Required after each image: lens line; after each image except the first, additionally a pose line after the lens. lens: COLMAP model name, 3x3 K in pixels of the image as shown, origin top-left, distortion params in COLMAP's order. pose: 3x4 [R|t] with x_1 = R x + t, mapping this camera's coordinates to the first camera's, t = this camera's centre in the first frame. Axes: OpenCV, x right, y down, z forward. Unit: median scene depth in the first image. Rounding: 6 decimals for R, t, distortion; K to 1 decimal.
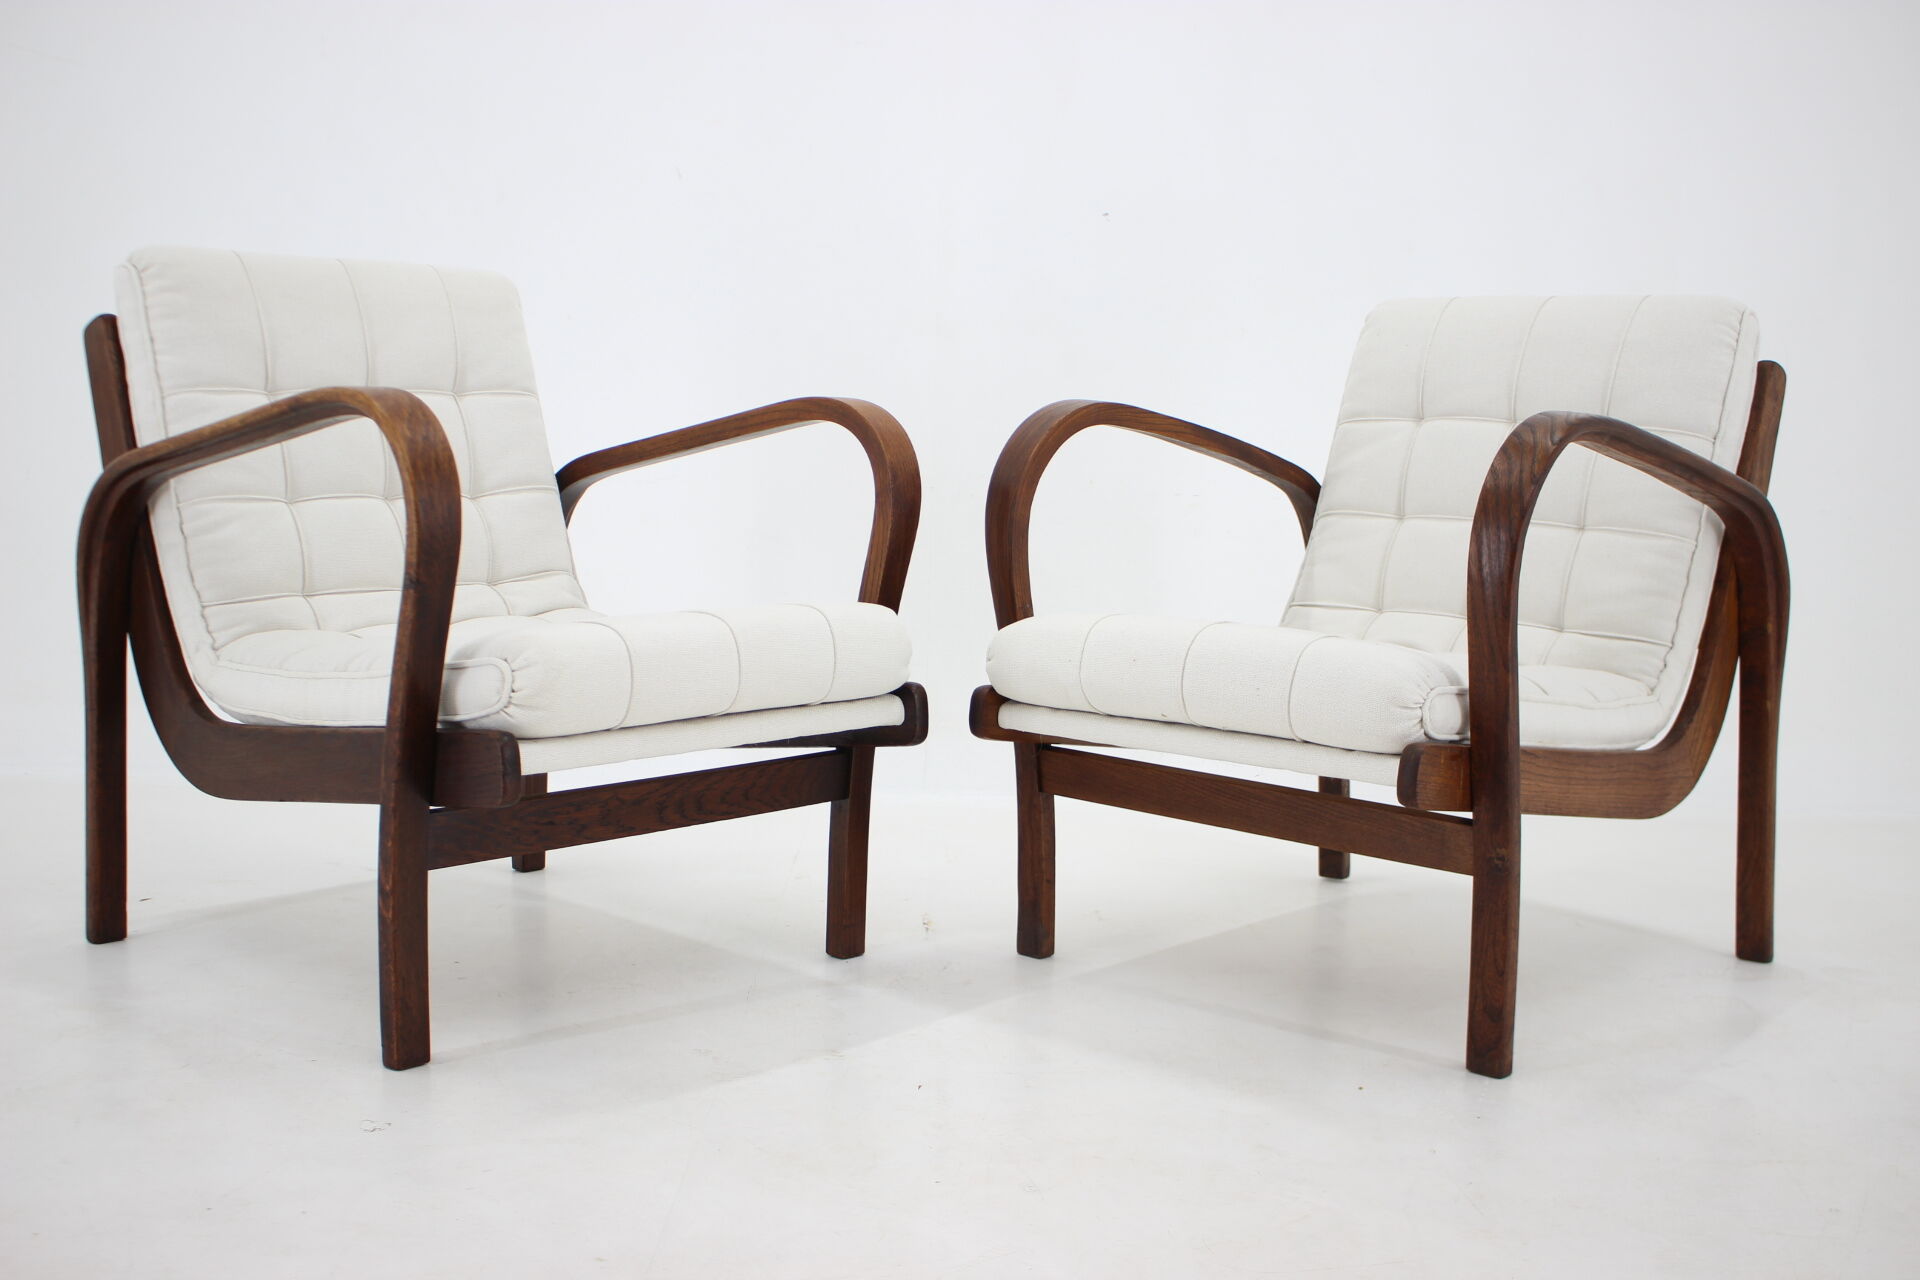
lens RADIAL K [[2028.2, 0, 960.0], [0, 2028.2, 640.0], [0, 0, 1]] dist [-0.017798, 0.021347]
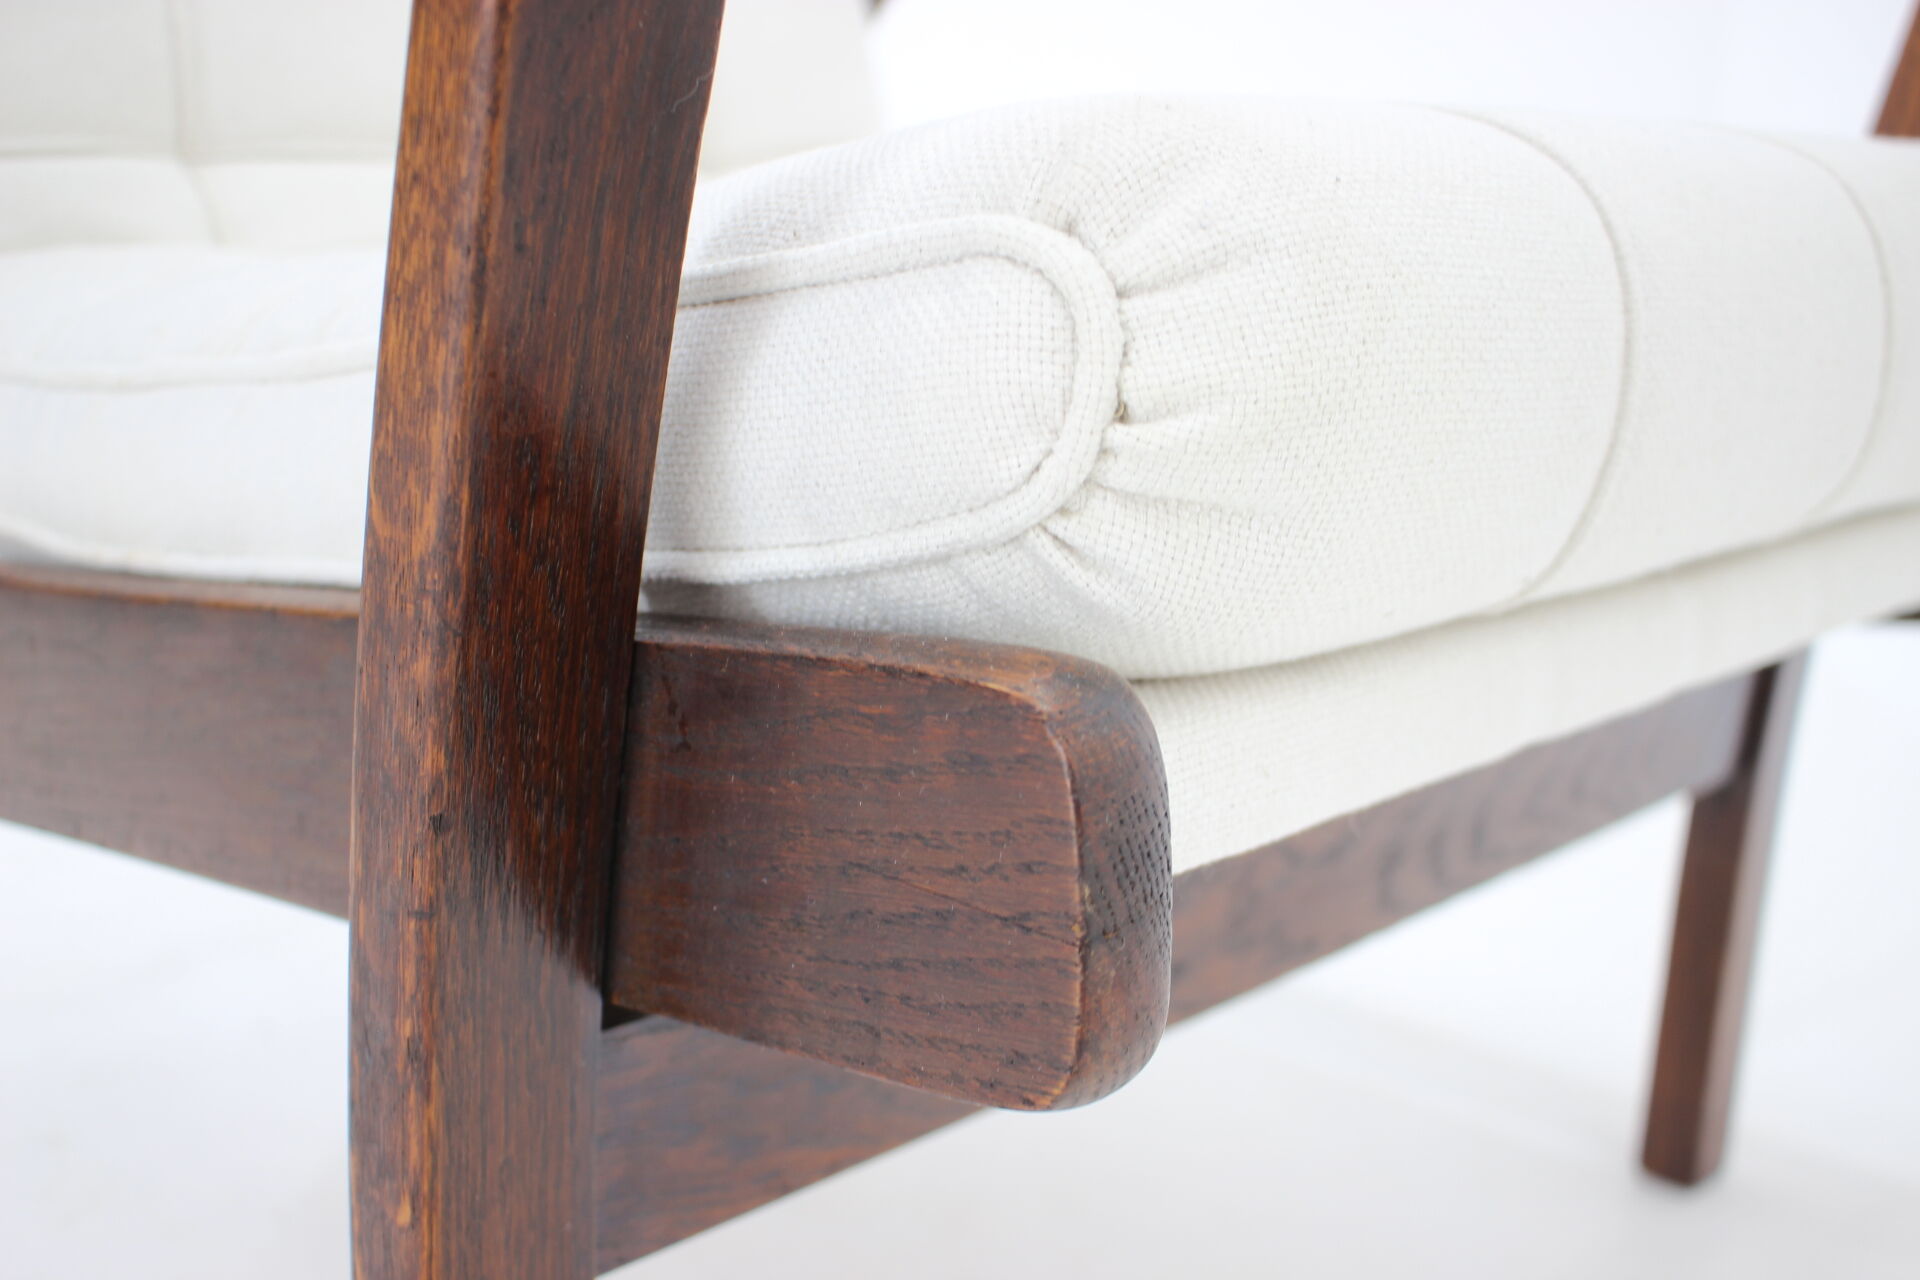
lens RADIAL K [[2028.2, 0, 960.0], [0, 2028.2, 640.0], [0, 0, 1]] dist [-0.017798, 0.021347]
pose [[0.999985, 0.002945, -0.004655, -0.229494], [-0.002406, 0.993703, 0.112018, 0.024669], [0.004956, -0.112005, 0.993695, 0.821748]]
